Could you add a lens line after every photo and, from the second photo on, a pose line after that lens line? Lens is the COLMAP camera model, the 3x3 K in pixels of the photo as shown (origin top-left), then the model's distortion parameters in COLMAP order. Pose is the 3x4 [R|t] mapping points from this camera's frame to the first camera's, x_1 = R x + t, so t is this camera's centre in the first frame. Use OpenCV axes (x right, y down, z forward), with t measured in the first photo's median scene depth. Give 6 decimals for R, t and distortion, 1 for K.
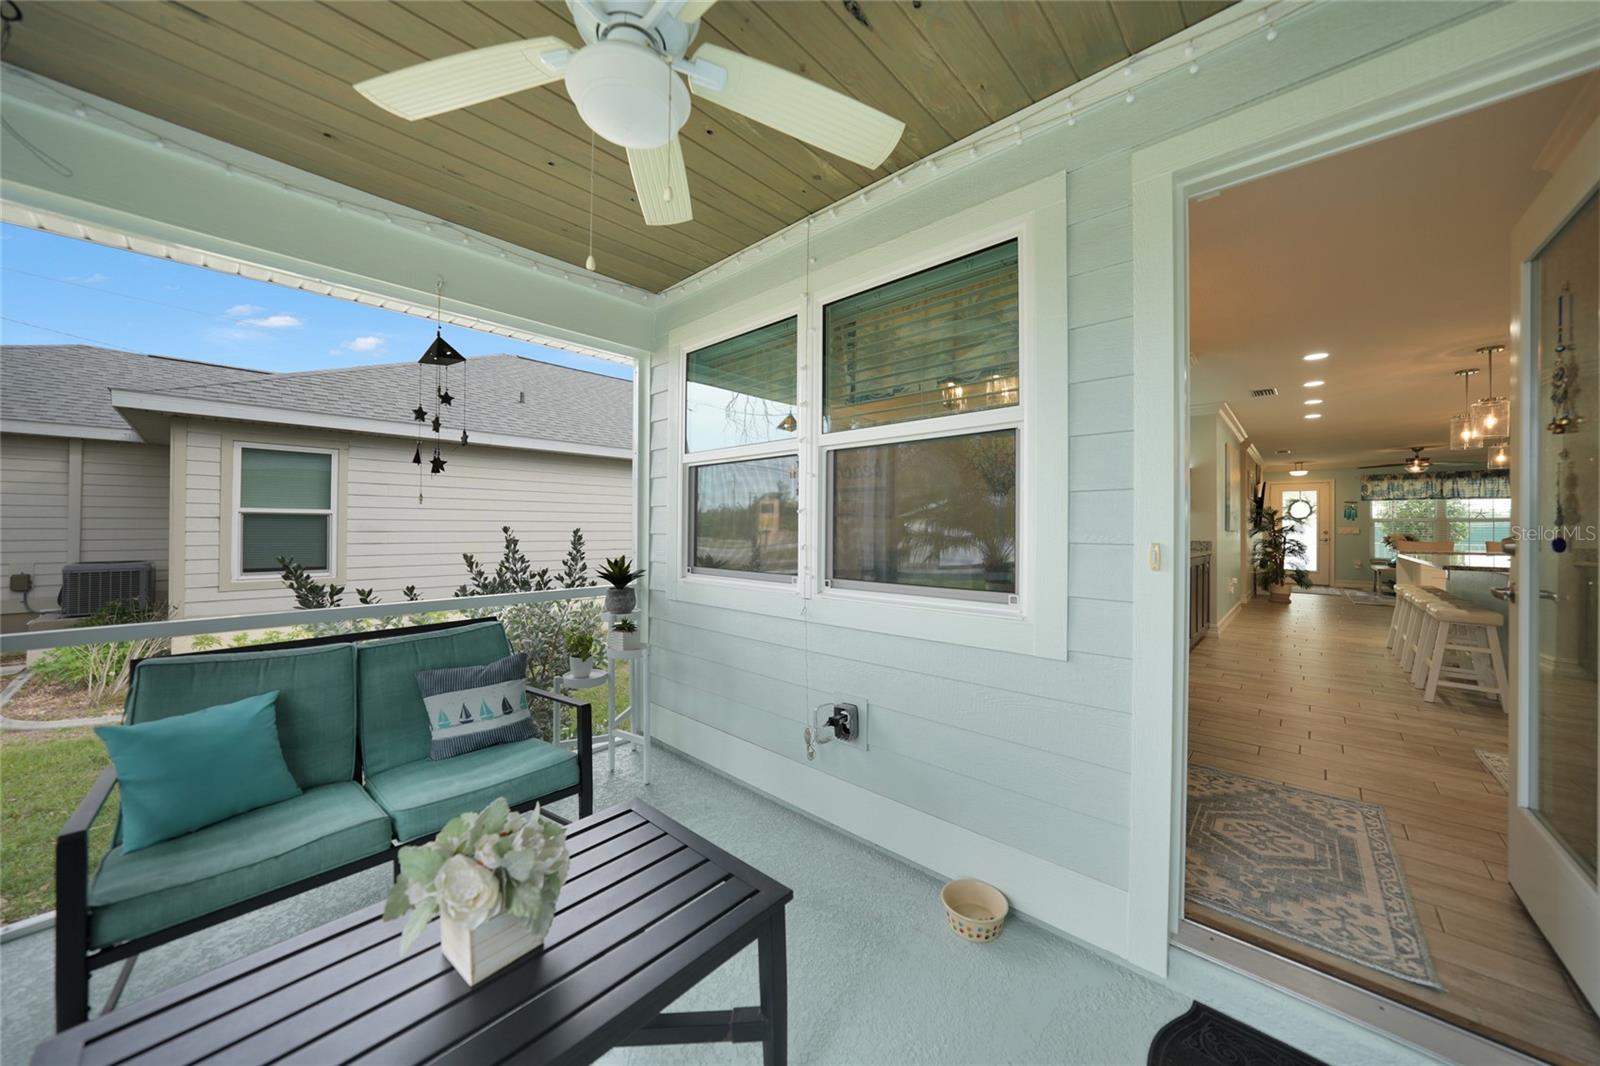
lens RADIAL K [[559.1, 0, 812.9], [0, 559.1, 525.6], [0, 0, 1]] dist [-0.021808, 0.006669]
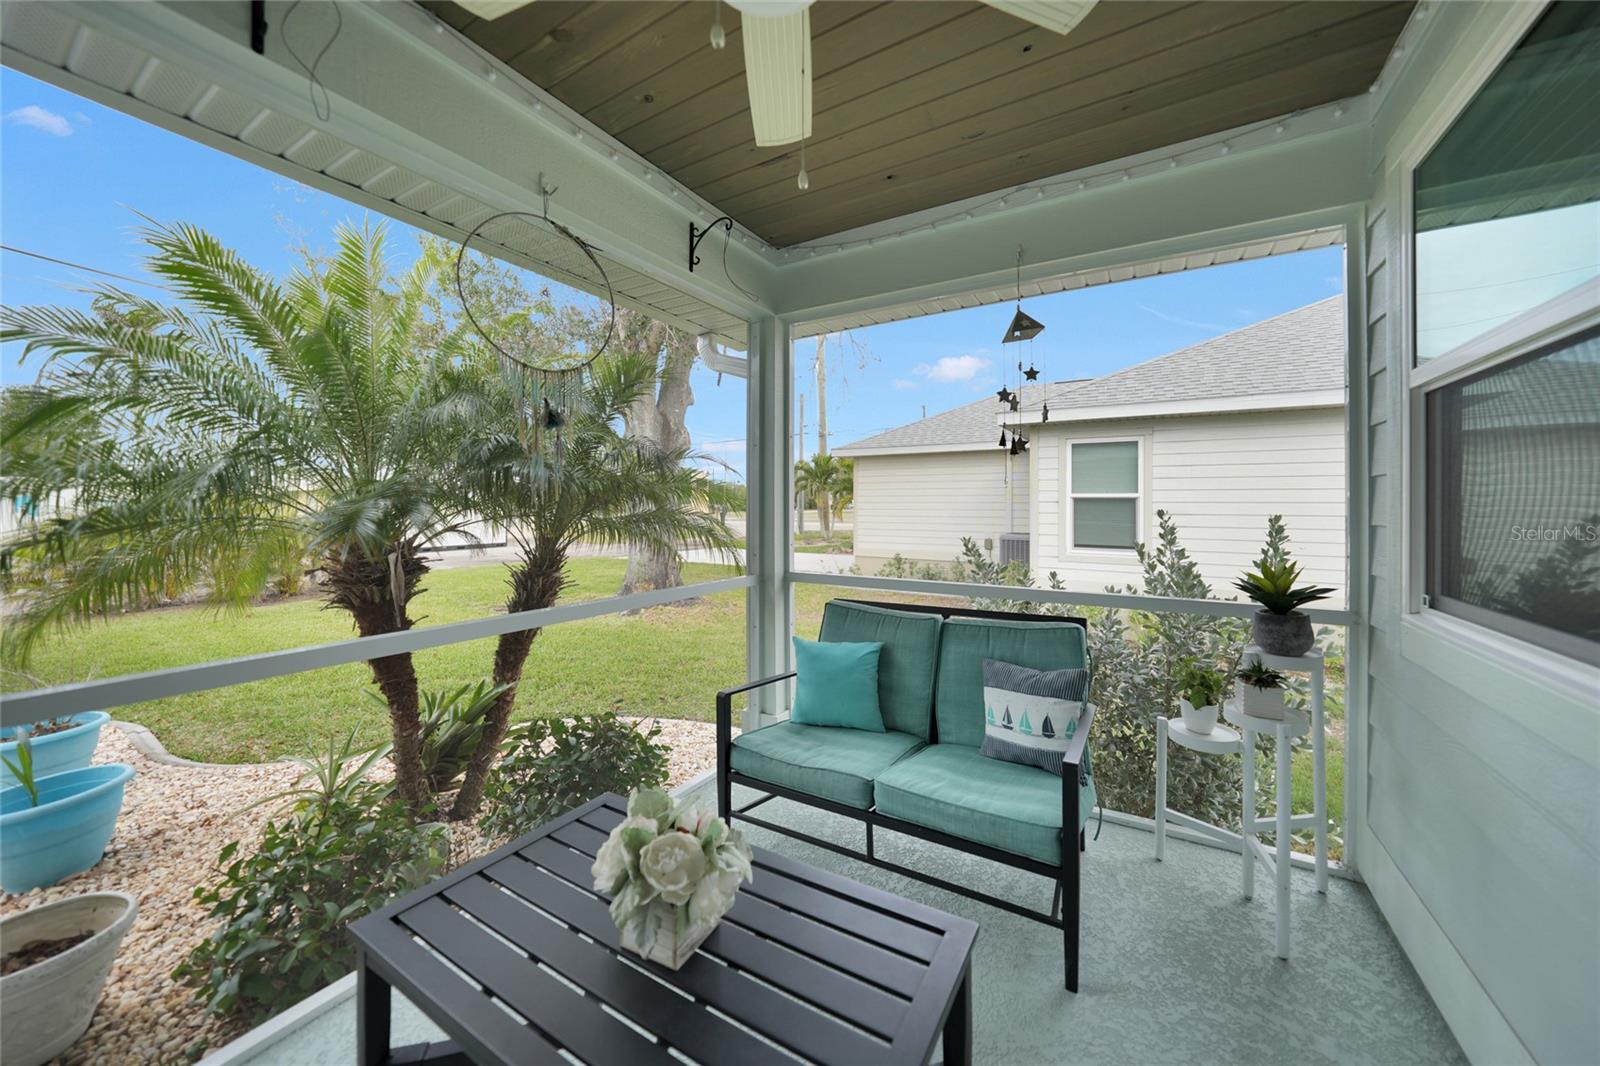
lens RADIAL K [[572.8, 0, 801.8], [0, 572.8, 504.0], [0, 0, 1]] dist [-0.000882, -0.000068]
pose [[0.201251, -0.004843, -0.979528, 0.208161], [-0.001252, 0.999986, -0.005202, -0.005501], [0.979539, 0.002274, 0.201242, 0.438898]]
